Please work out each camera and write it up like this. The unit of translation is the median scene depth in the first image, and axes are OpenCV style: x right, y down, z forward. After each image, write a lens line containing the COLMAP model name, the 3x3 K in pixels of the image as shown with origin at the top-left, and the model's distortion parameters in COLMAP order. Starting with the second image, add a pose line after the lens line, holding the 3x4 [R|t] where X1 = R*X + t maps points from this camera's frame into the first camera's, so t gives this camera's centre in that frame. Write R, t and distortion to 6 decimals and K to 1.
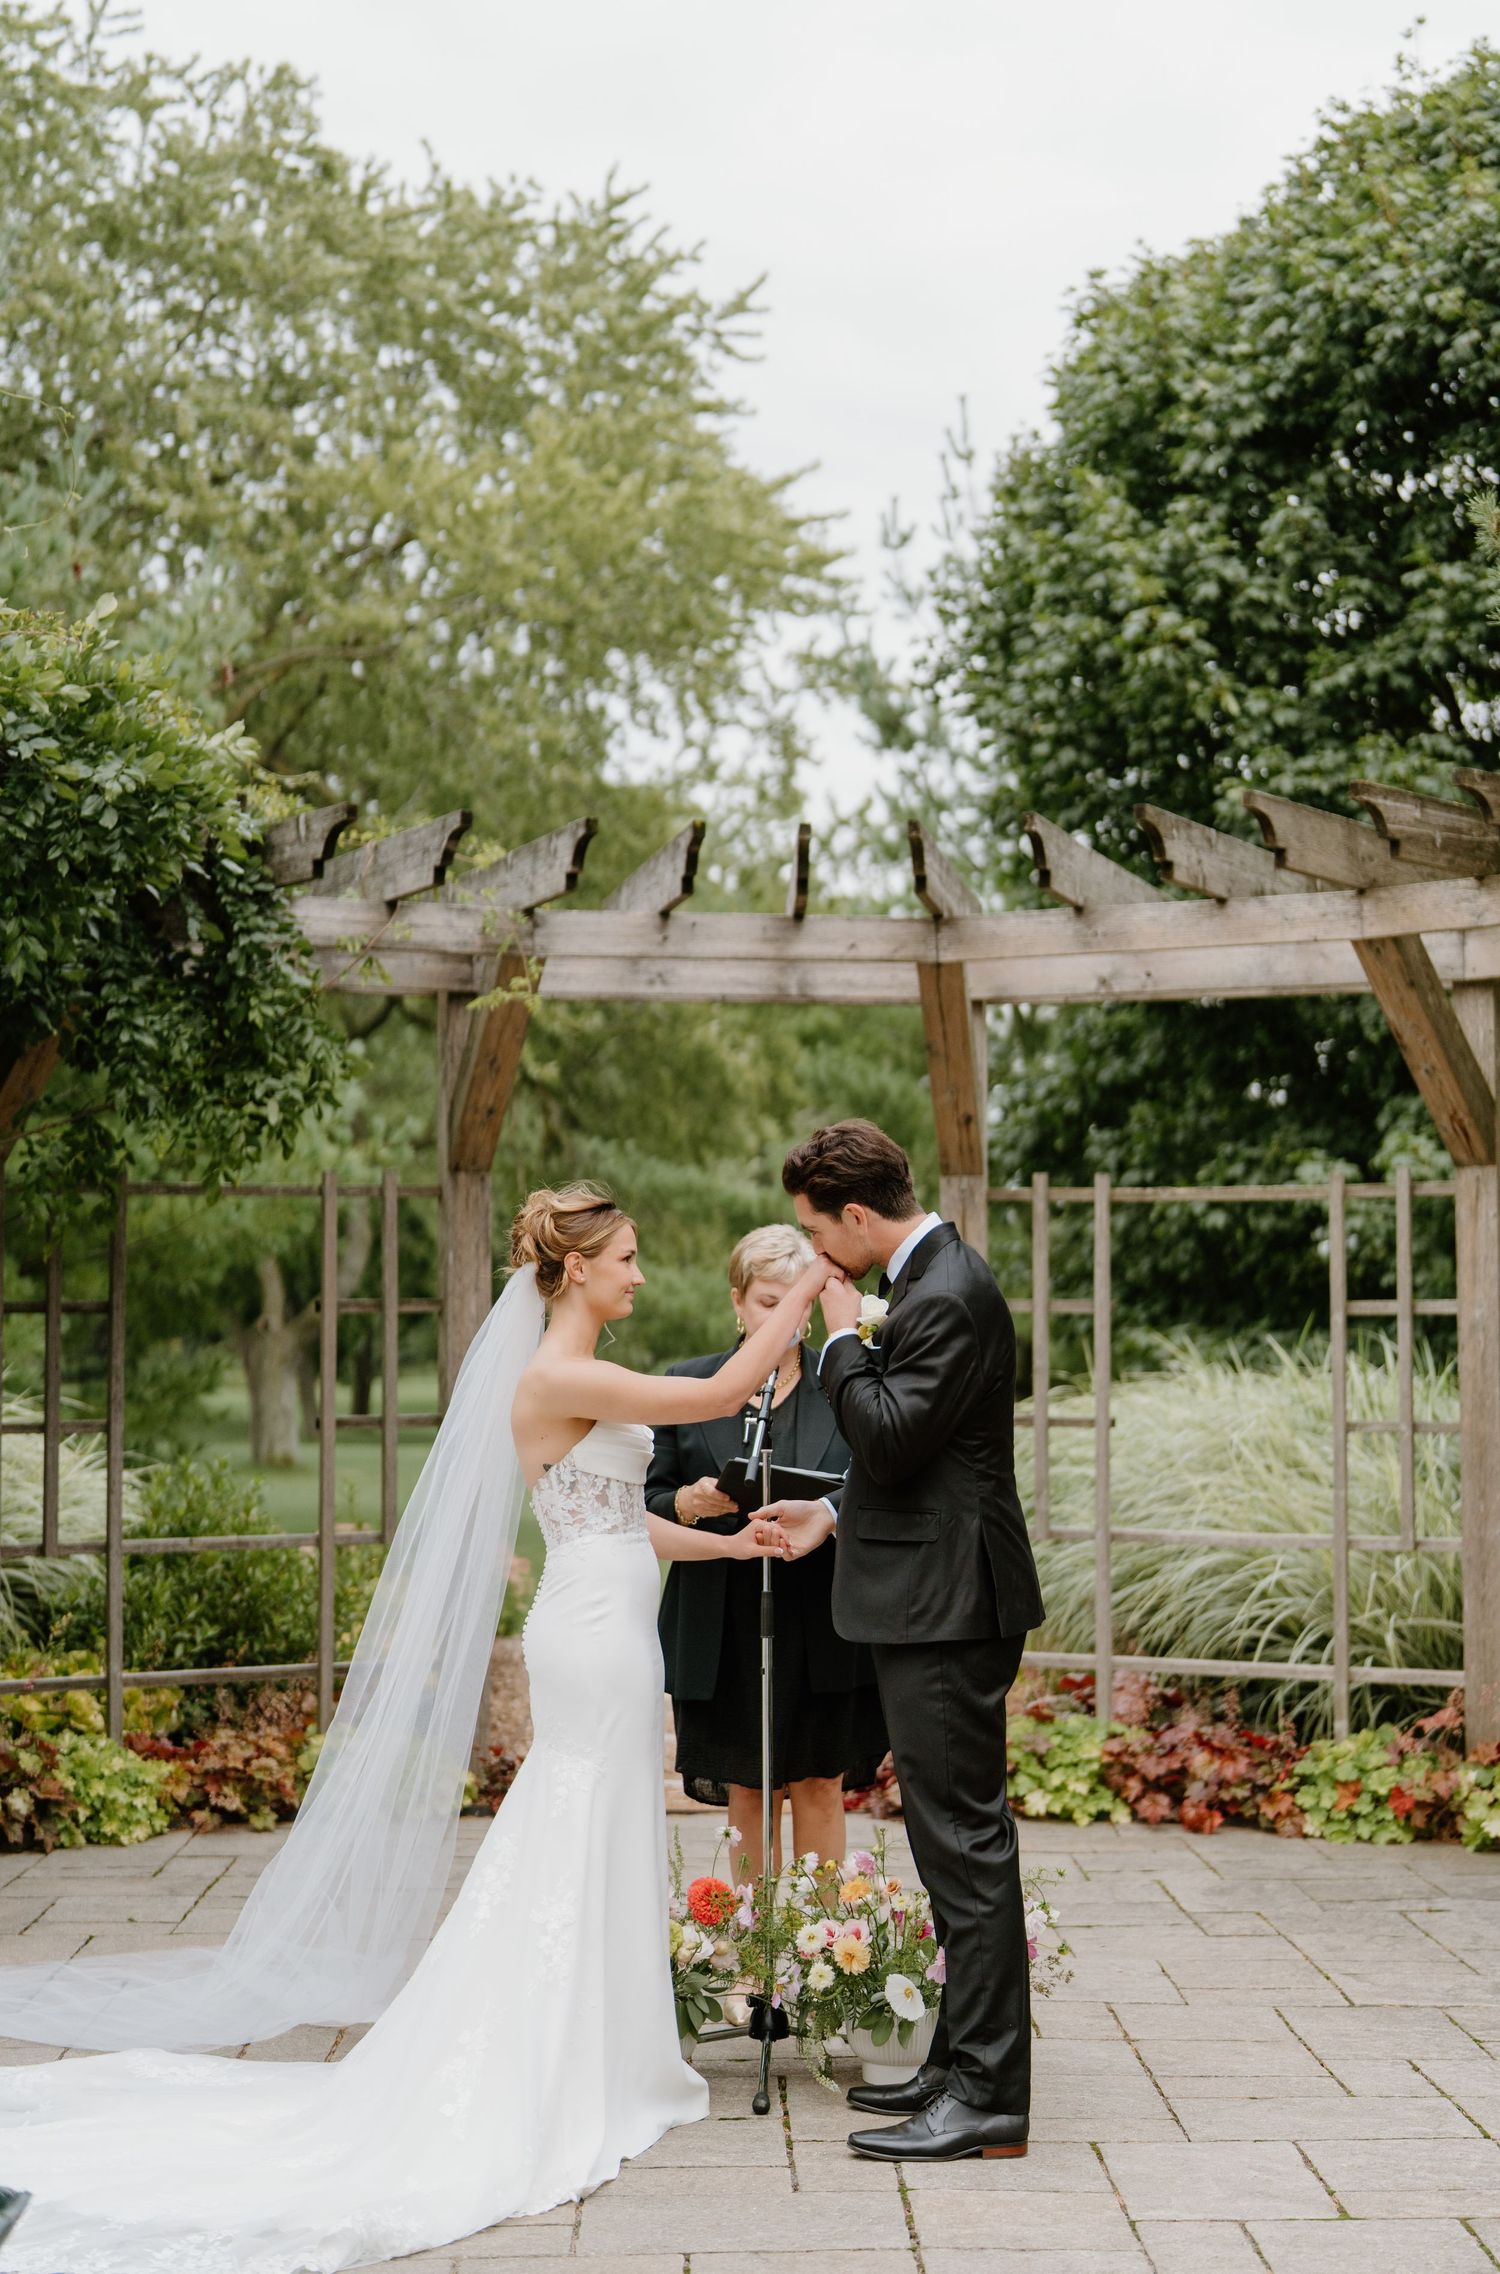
lens RADIAL K [[3230.6, 0, 750.0], [0, 3230.6, 1137.0], [0, 0, 1]] dist [-0.024652, 0.003569]
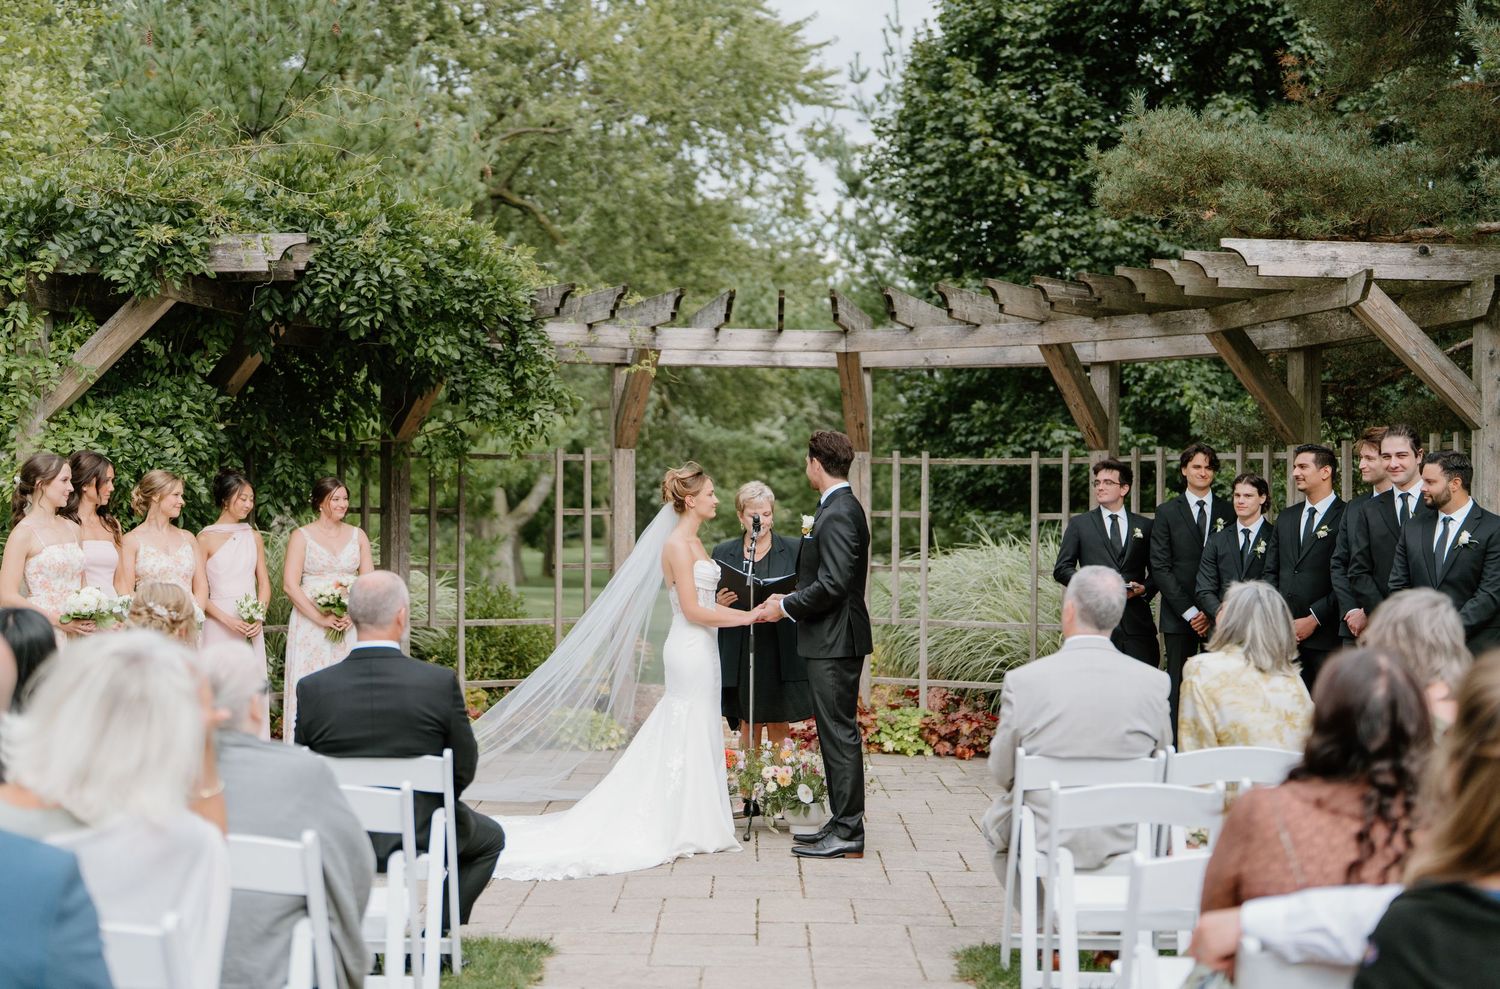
lens RADIAL K [[2131.0, 0, 752.3], [0, 2131.0, 531.4], [0, 0, 1]] dist [-0.024652, 0.003569]
pose [[0.999798, 0.007561, -0.018618, 0.022808], [-0.006310, 0.997779, 0.066316, -0.027774], [0.019079, -0.066185, 0.997625, -0.389935]]
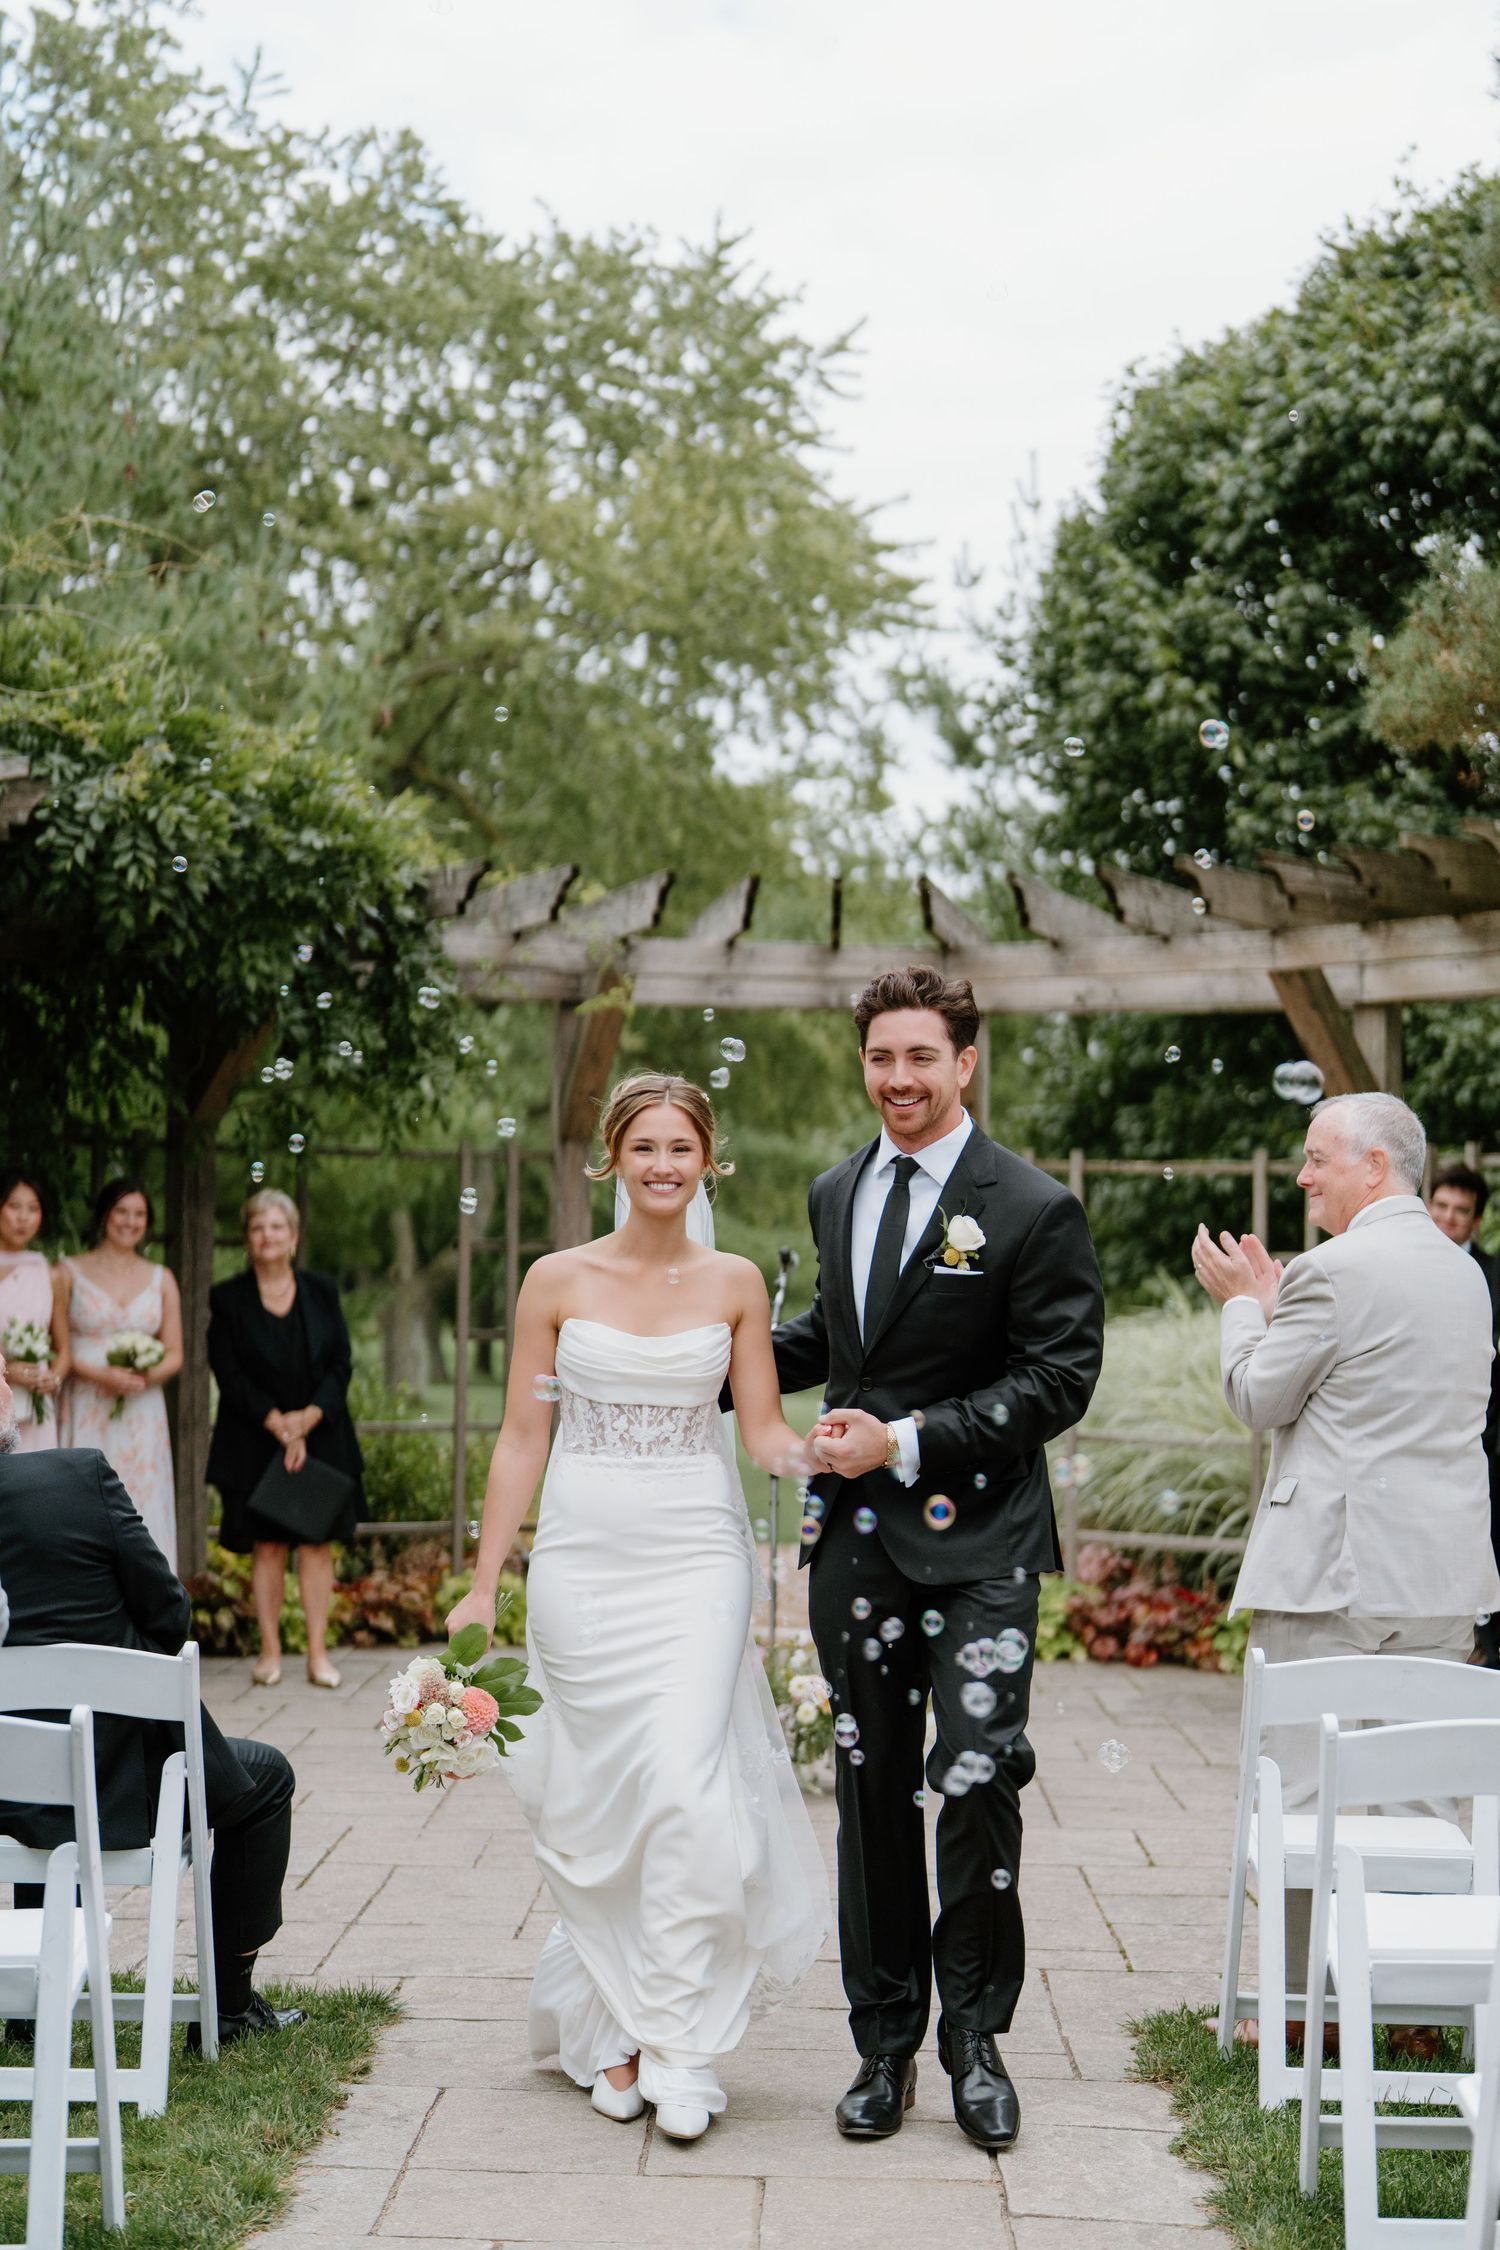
lens RADIAL K [[3227.4, 0, 785.0], [0, 3227.4, 1191.3], [0, 0, 1]] dist [0.031791, 0.086178]
pose [[0.999536, 0.015370, -0.026283, 0.028828], [-0.014643, 0.999511, 0.027628, -0.005983], [0.026695, -0.027230, 0.999273, -0.264818]]
